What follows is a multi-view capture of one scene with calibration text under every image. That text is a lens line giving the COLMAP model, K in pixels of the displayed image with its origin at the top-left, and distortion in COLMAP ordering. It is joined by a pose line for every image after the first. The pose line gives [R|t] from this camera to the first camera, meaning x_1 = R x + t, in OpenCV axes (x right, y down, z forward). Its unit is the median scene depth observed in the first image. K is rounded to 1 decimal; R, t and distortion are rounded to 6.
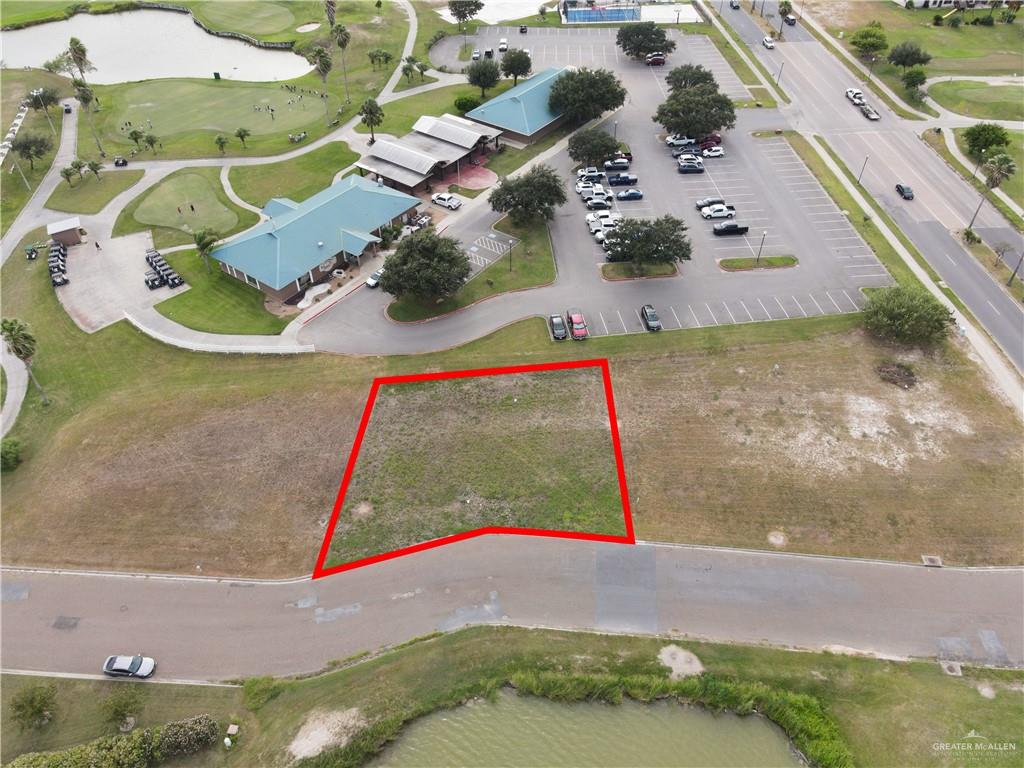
lens RADIAL K [[742.8, 0, 509.0], [0, 742.8, 384.1], [0, 0, 1]] dist [0.010384, 0.015067]
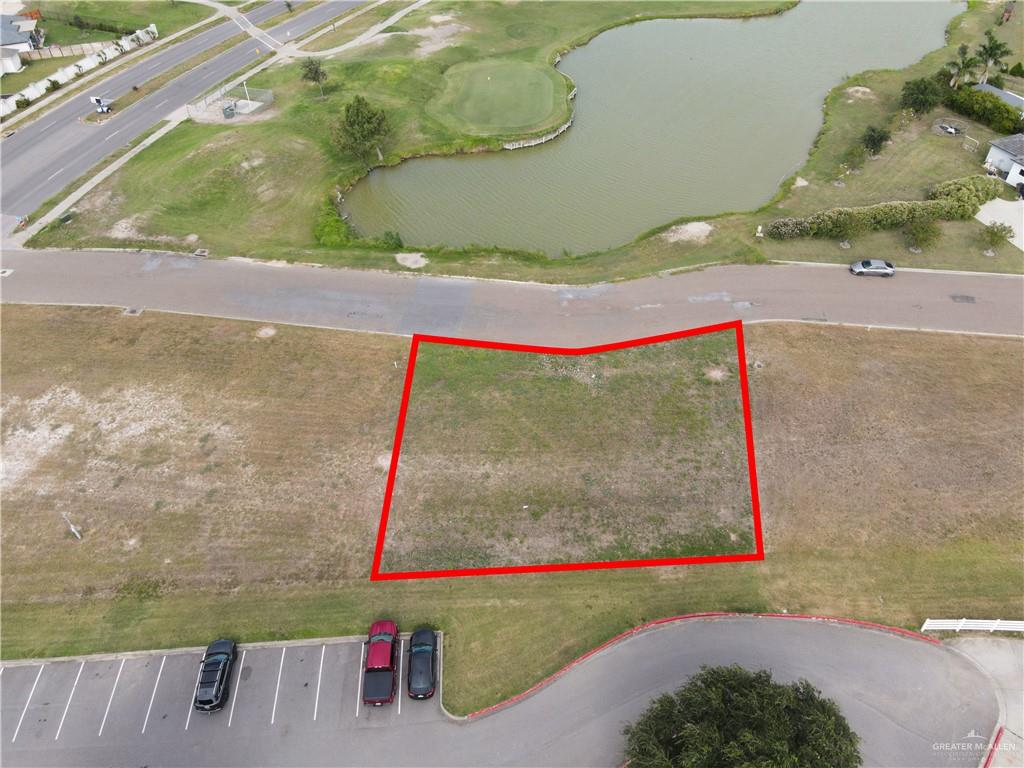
lens RADIAL K [[742.8, 0, 513.5], [0, 742.8, 383.1], [0, 0, 1]] dist [0.010384, 0.015067]
pose [[-0.997185, -0.034419, 0.066607, -0.019940], [0.064471, 0.059843, 0.996124, -0.657838], [-0.038271, 0.997614, -0.057456, 1.013091]]
